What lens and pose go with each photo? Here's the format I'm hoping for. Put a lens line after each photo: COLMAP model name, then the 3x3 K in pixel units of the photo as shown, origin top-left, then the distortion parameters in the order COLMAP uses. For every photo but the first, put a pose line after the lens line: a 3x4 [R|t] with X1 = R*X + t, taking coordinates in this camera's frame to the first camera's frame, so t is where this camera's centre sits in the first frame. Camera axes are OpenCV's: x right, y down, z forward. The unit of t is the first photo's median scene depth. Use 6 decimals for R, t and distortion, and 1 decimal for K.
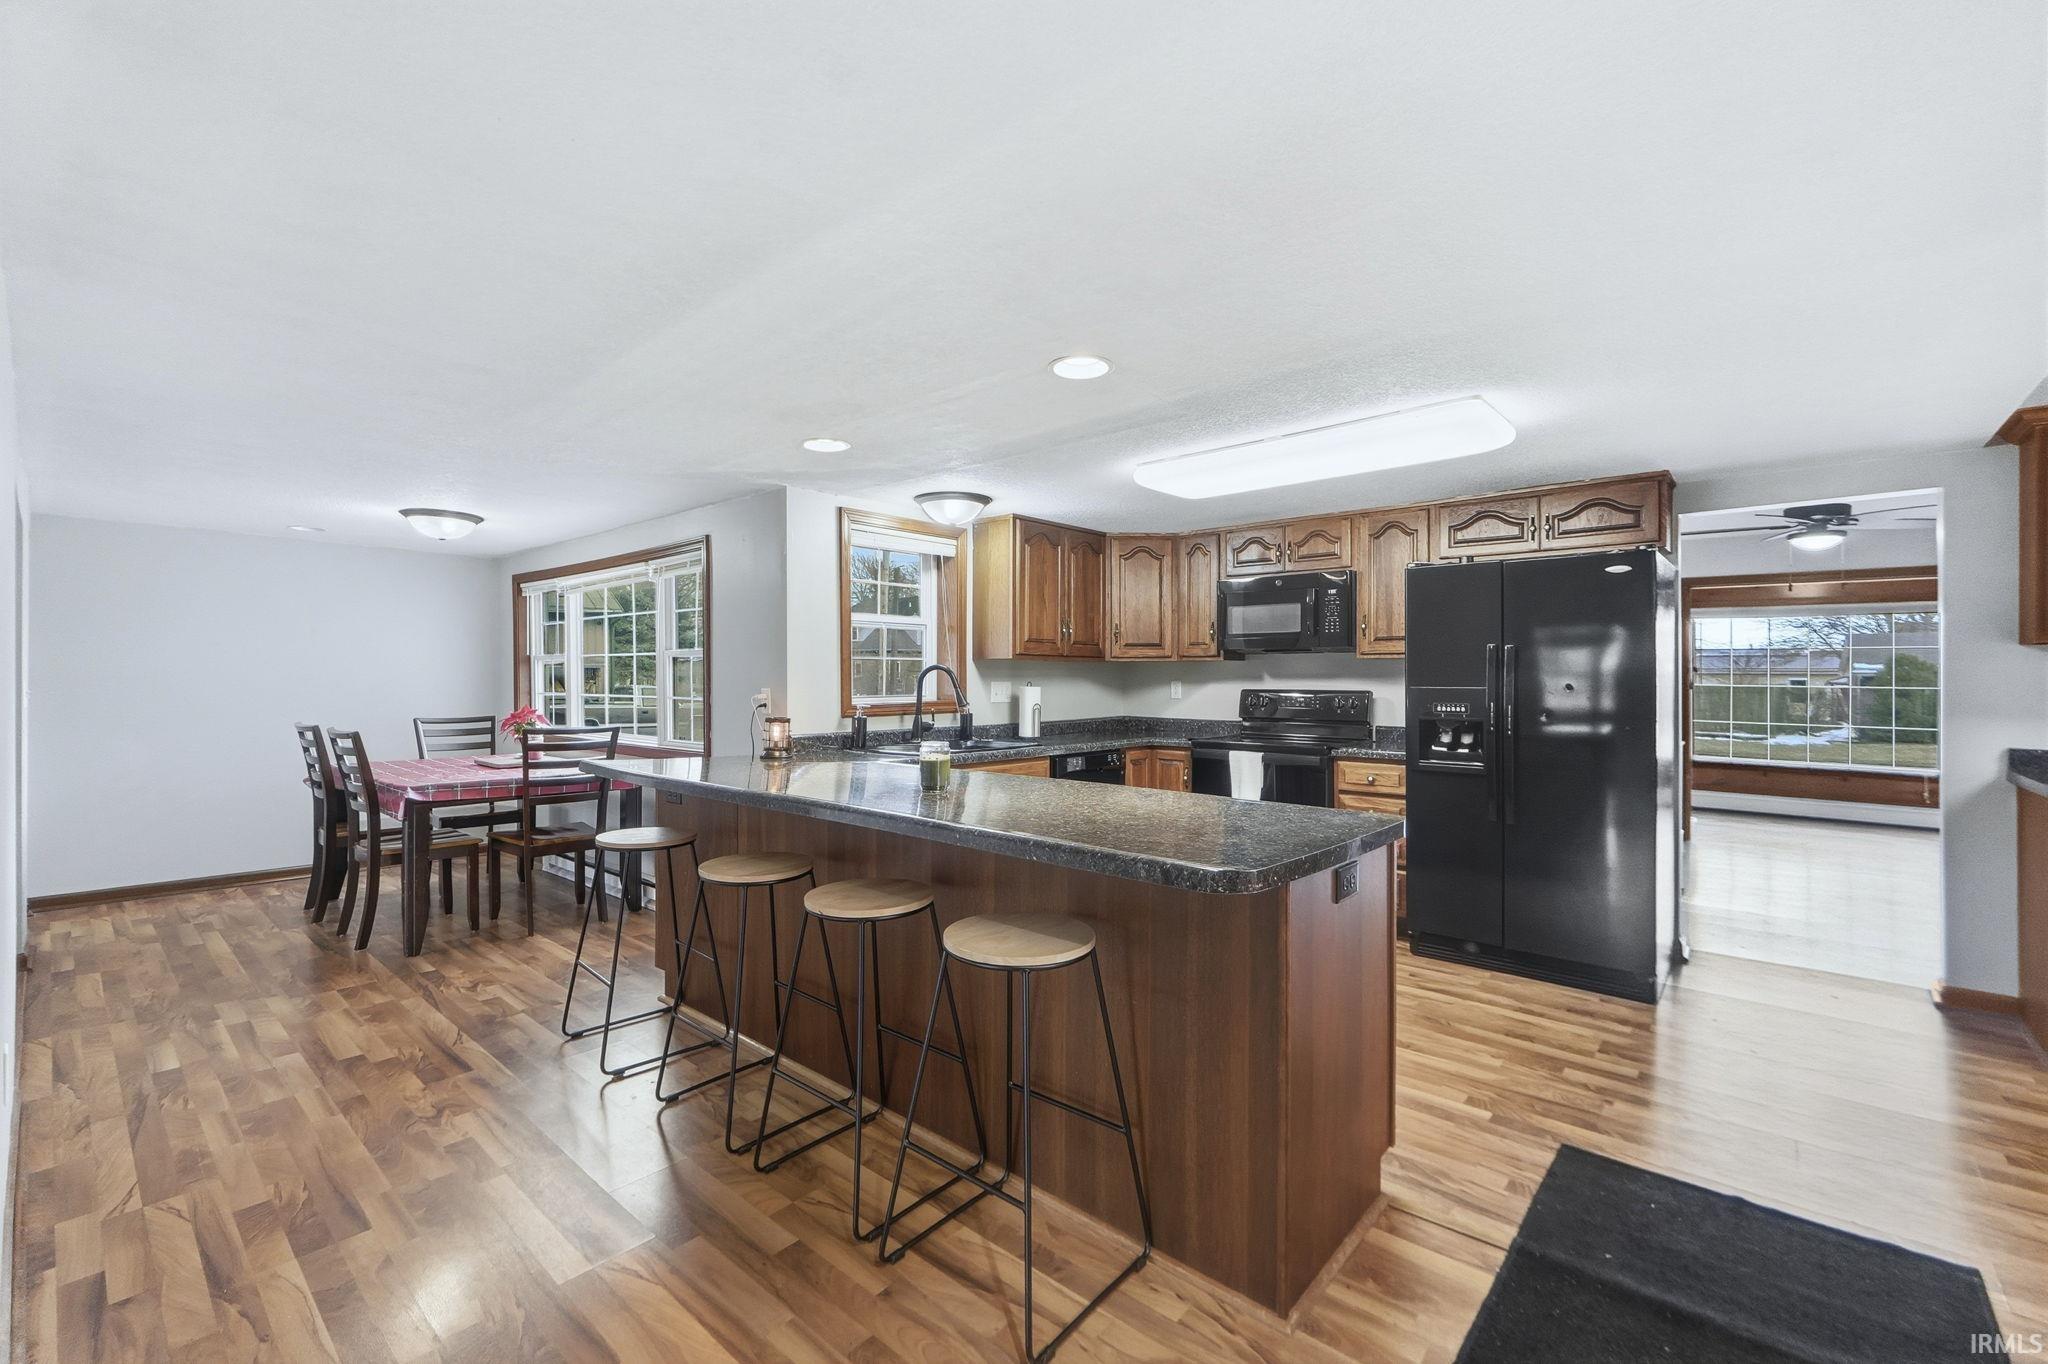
lens RADIAL K [[866.7, 0, 1016.6], [0, 866.7, 670.7], [0, 0, 1]] dist [-0.002365, 0.001649]
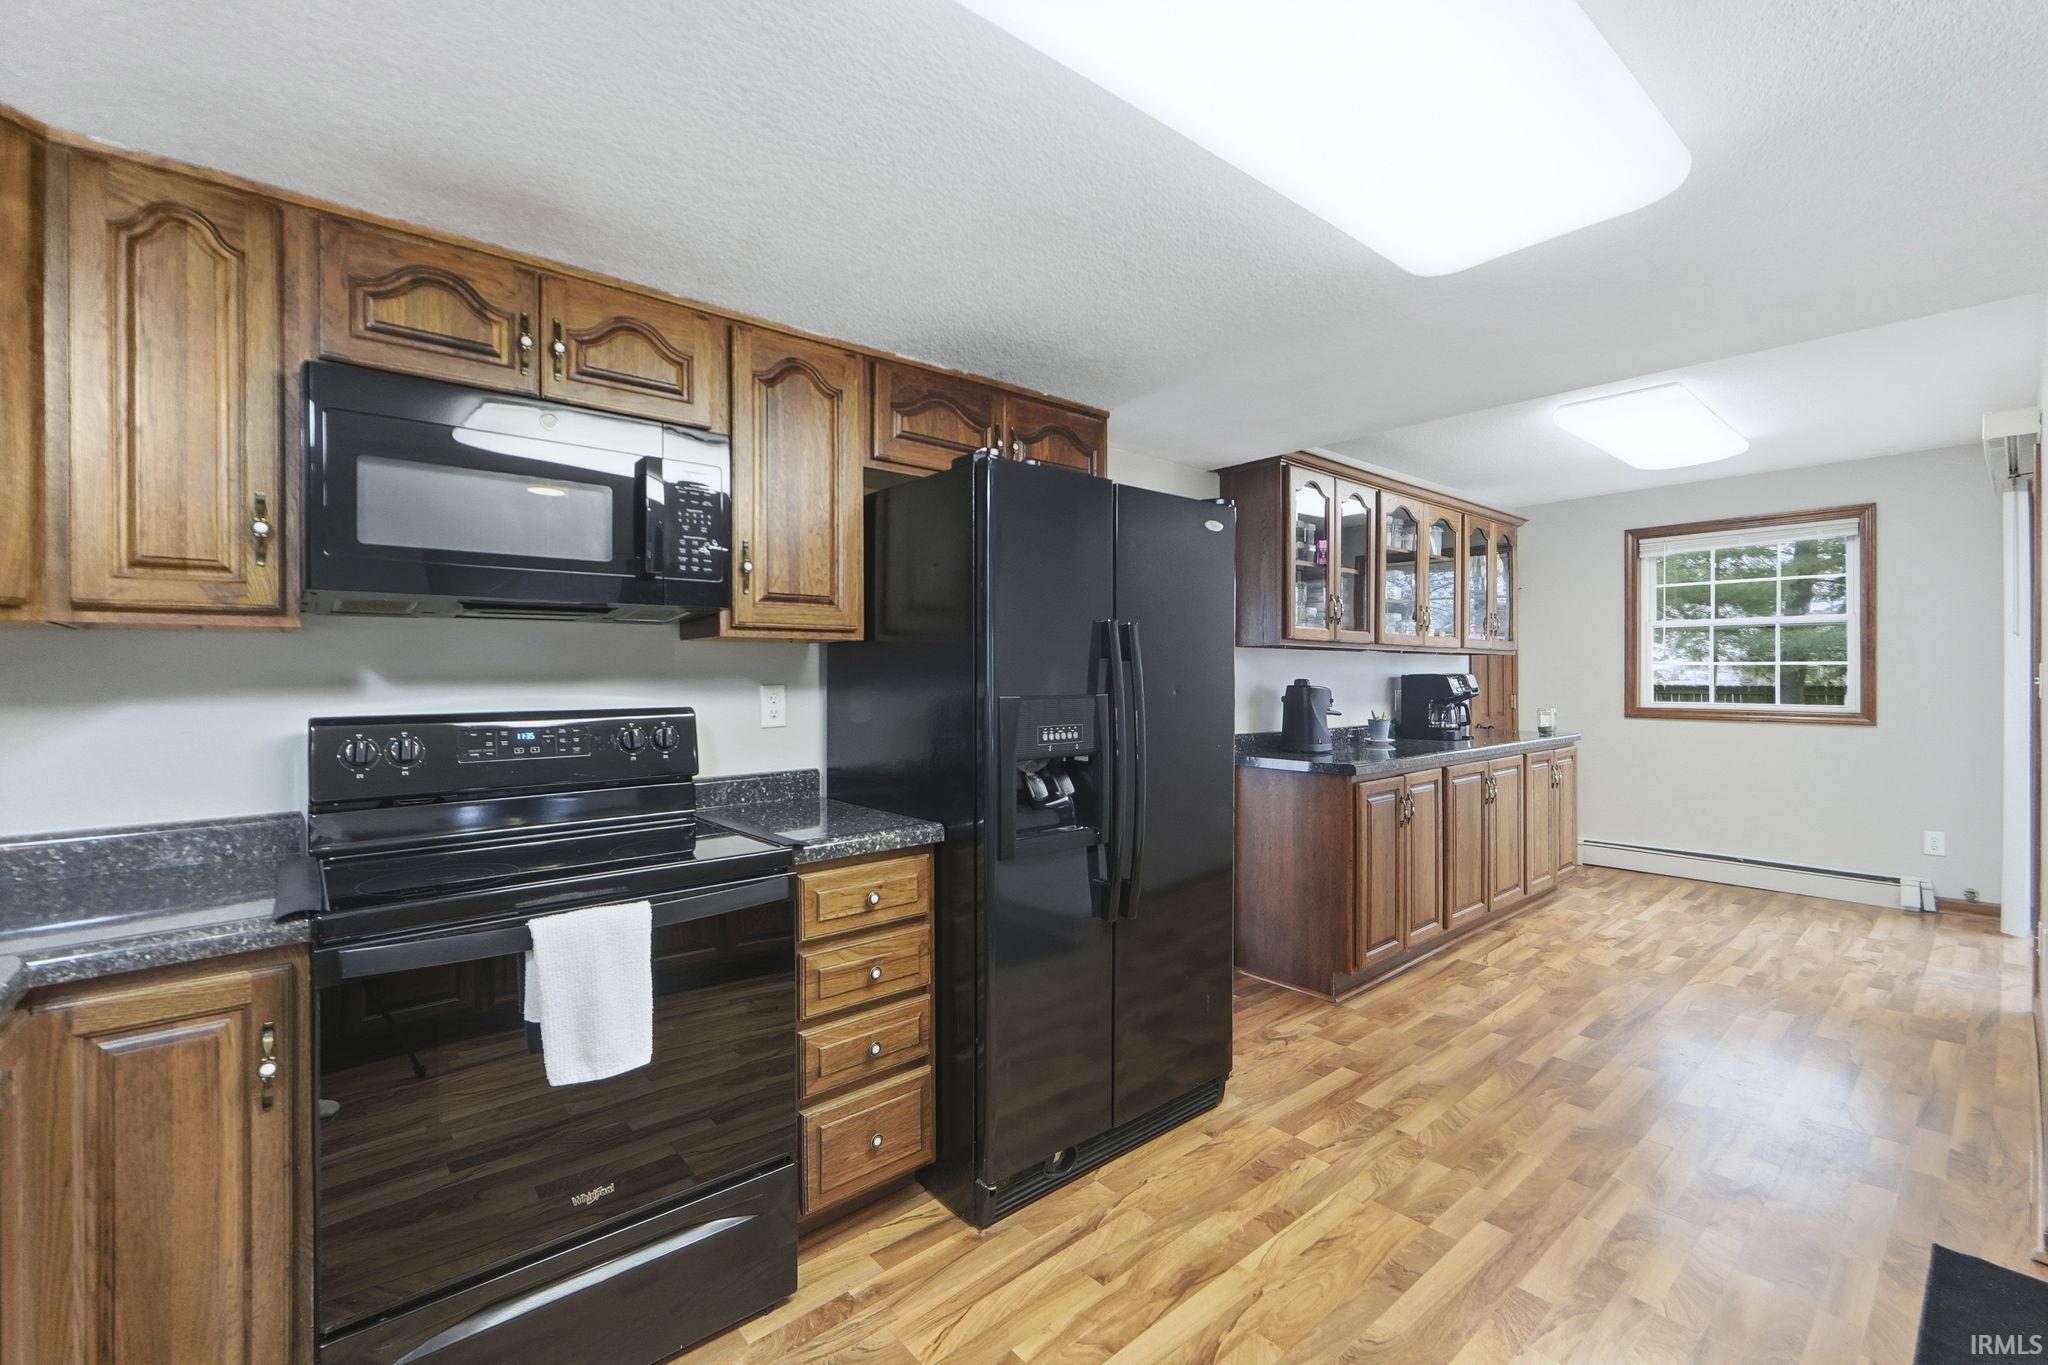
lens RADIAL K [[866.7, 0, 1015.8], [0, 866.7, 671.1], [0, 0, 1]] dist [-0.002365, 0.001649]
pose [[0.146381, 0.002063, 0.989226, -0.033219], [-0.002839, 0.999995, -0.001665, 0.004035], [-0.989224, -0.002564, 0.146386, 0.800683]]
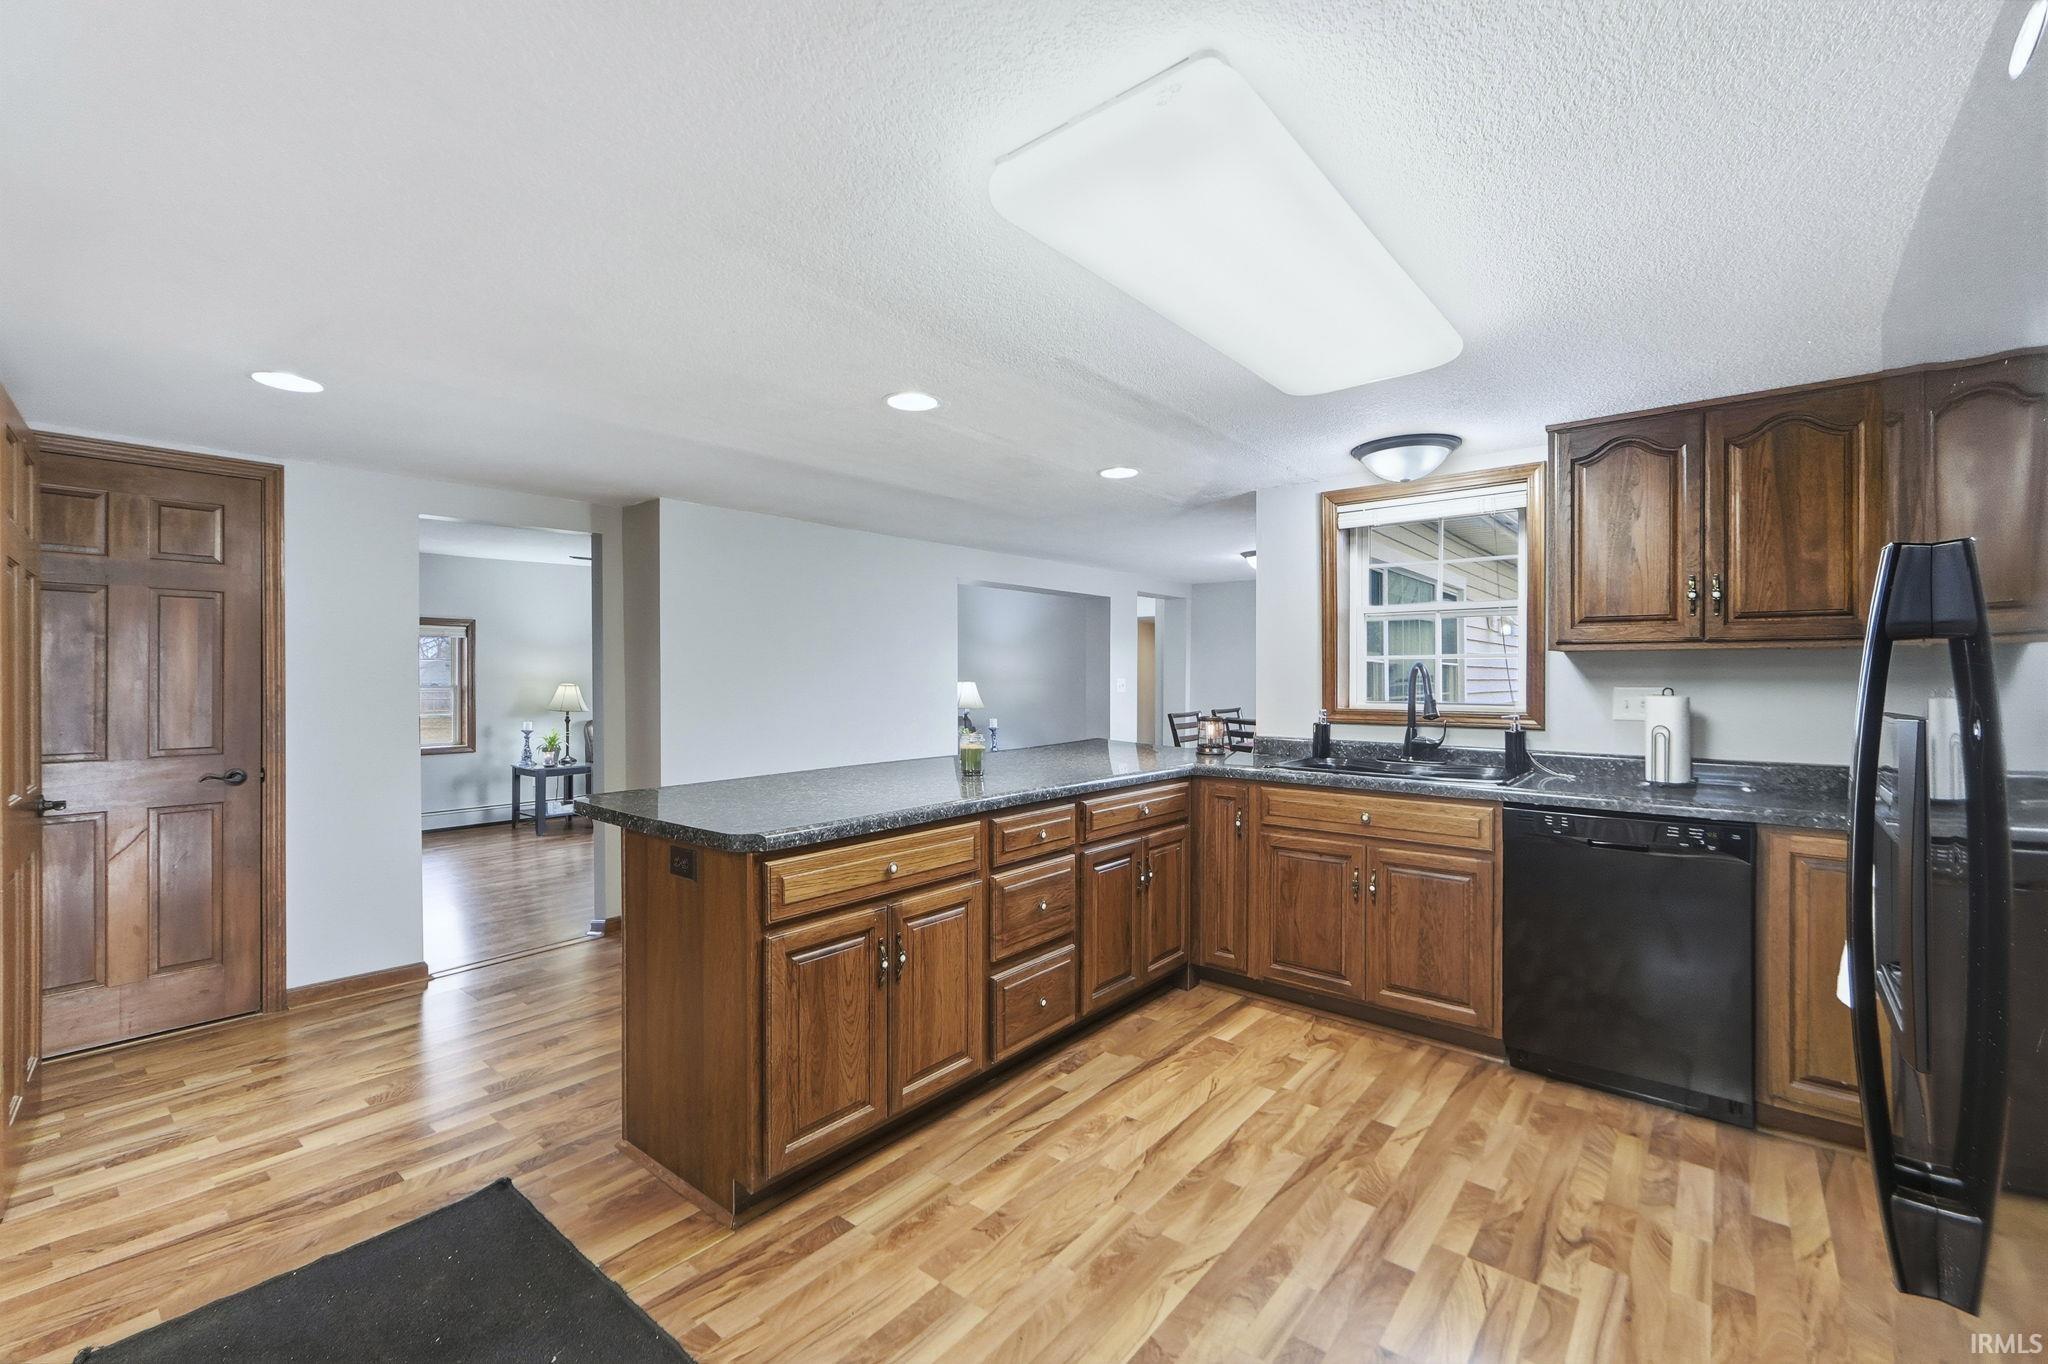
lens RADIAL K [[866.7, 0, 1012.3], [0, 866.7, 675.0], [0, 0, 1]] dist [-0.002365, 0.001649]
pose [[0.024679, -0.001433, -0.999694, 0.650924], [0.002333, 0.999996, -0.001376, 0.004293], [0.999693, -0.002299, 0.024682, 0.603314]]
